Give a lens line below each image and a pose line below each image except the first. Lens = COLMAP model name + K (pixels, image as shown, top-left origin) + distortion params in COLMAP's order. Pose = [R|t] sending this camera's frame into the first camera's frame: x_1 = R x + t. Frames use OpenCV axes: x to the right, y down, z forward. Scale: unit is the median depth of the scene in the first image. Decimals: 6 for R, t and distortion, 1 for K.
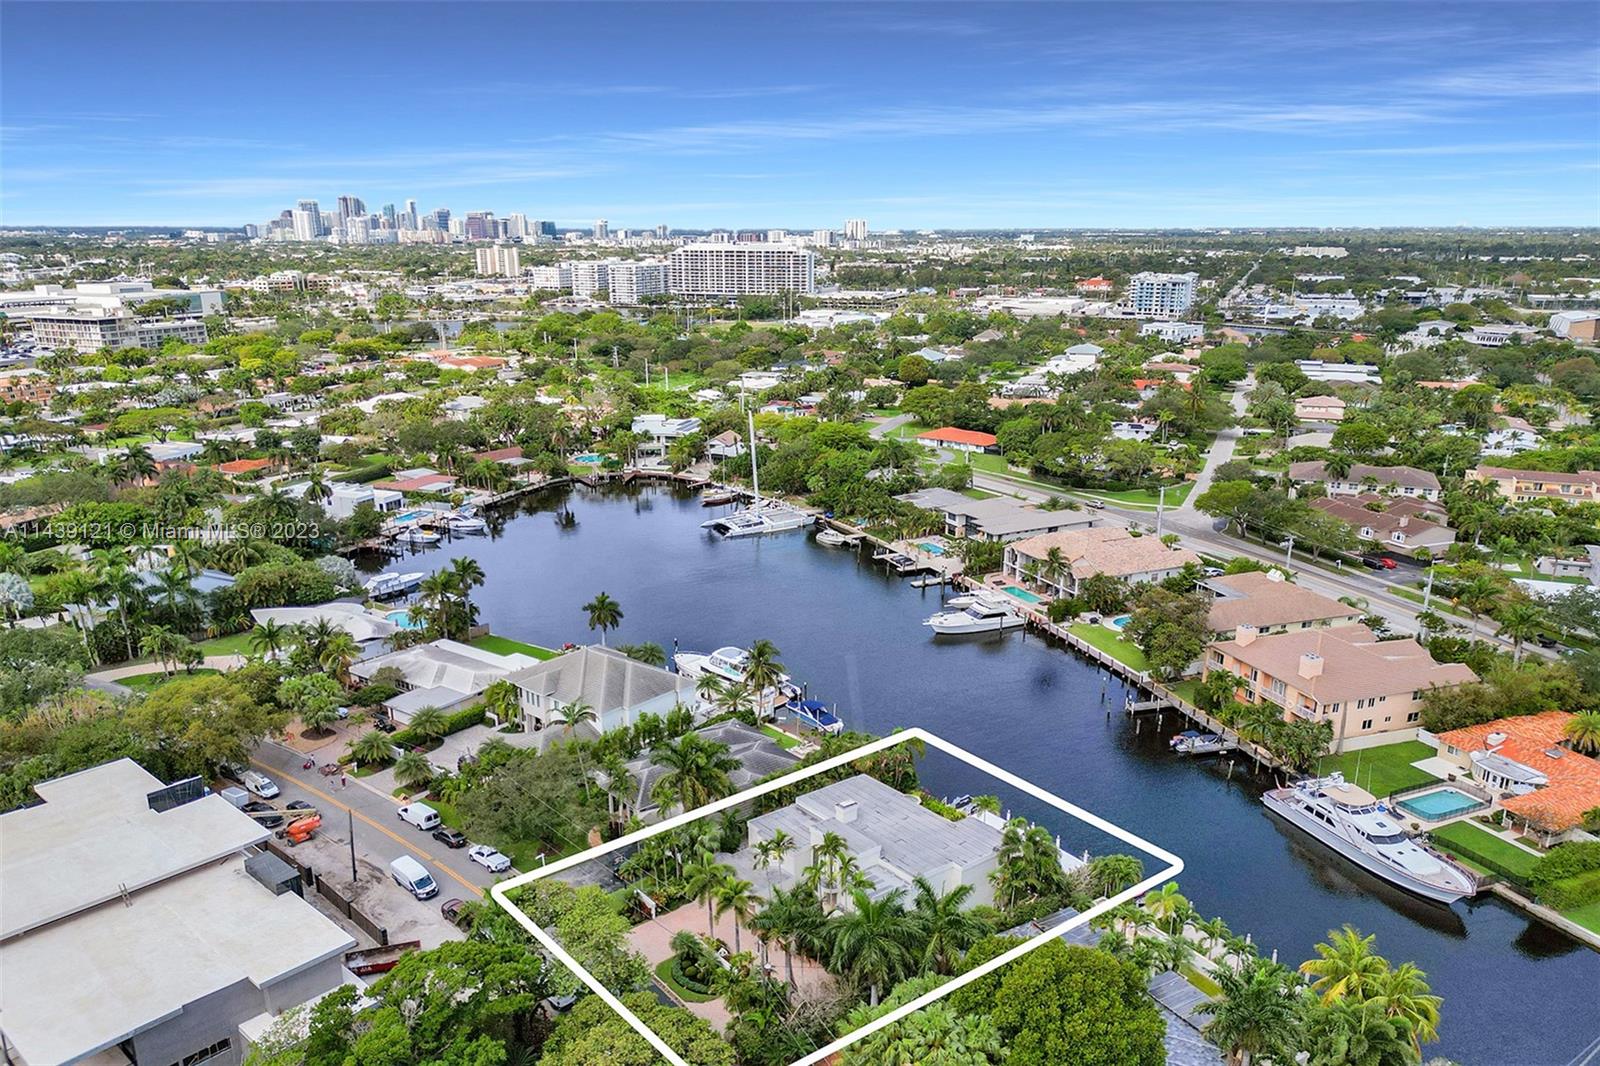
lens RADIAL K [[1163.4, 0, 800.0], [0, 1163.4, 533.0], [0, 0, 1]] dist [0.060853, -0.005792]
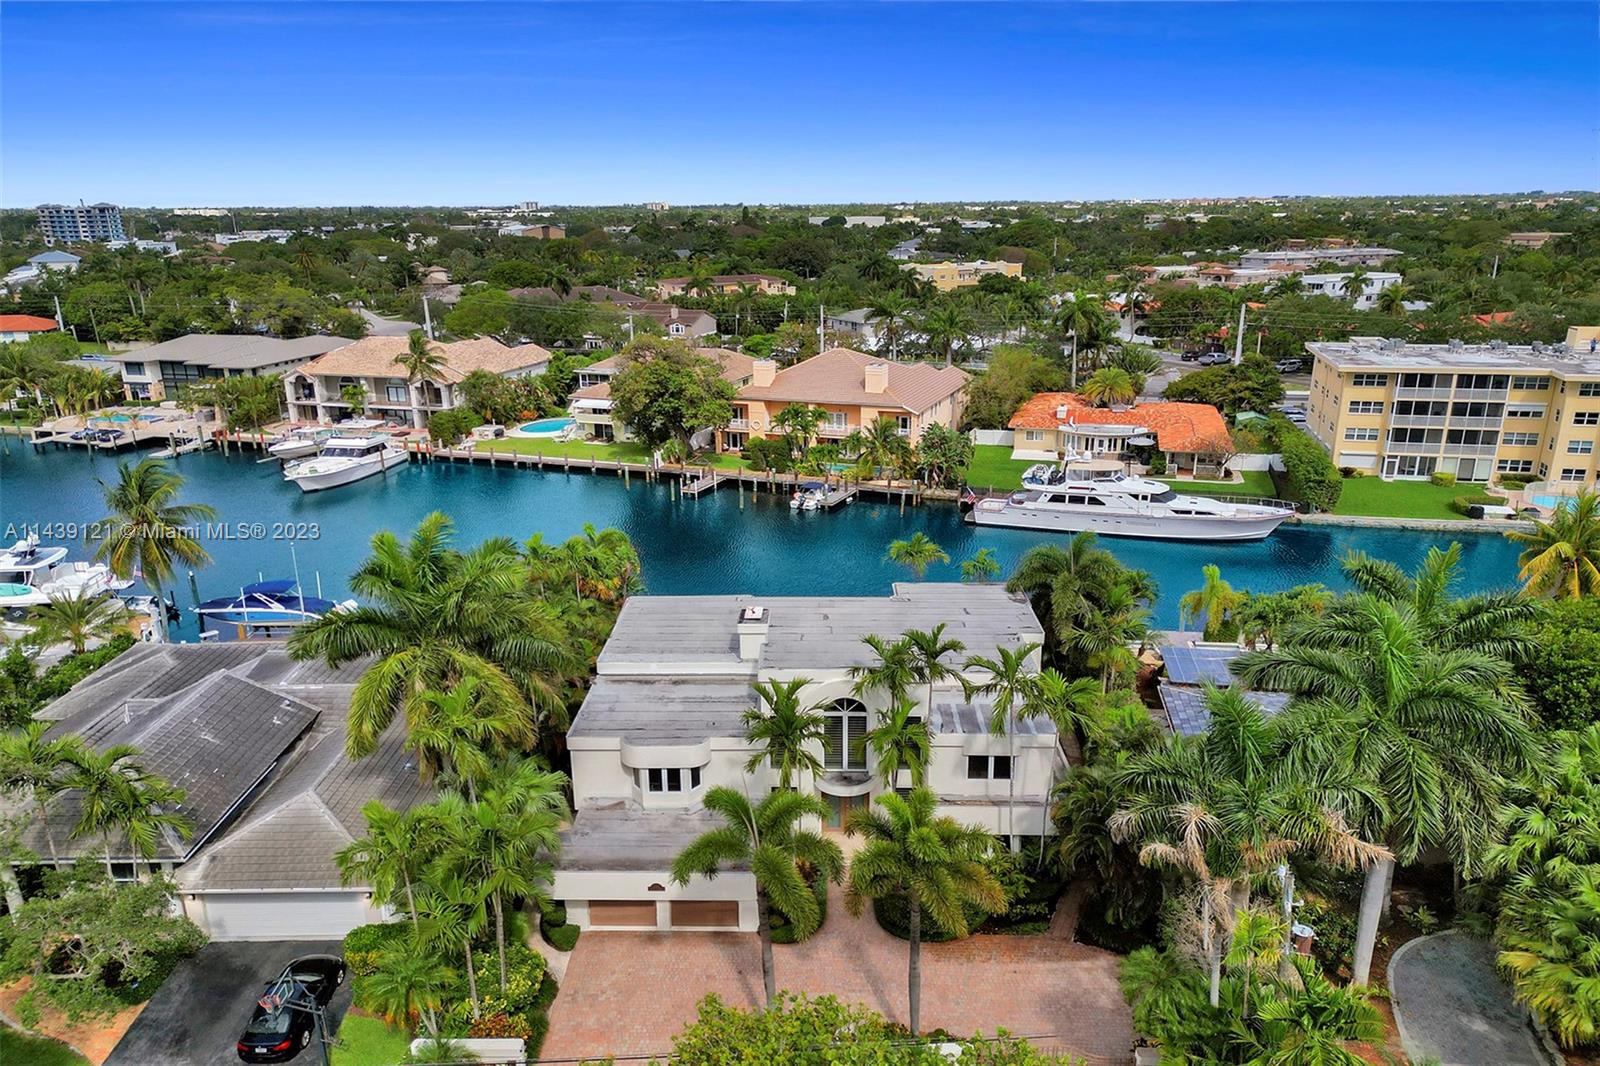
lens RADIAL K [[1163.4, 0, 800.0], [0, 1163.4, 533.0], [0, 0, 1]] dist [0.060853, -0.005792]
pose [[0.648673, -0.243601, 0.721029, -0.147580], [0.212561, 0.967679, 0.135702, 0.076571], [-0.730782, 0.065236, 0.679487, 0.398412]]
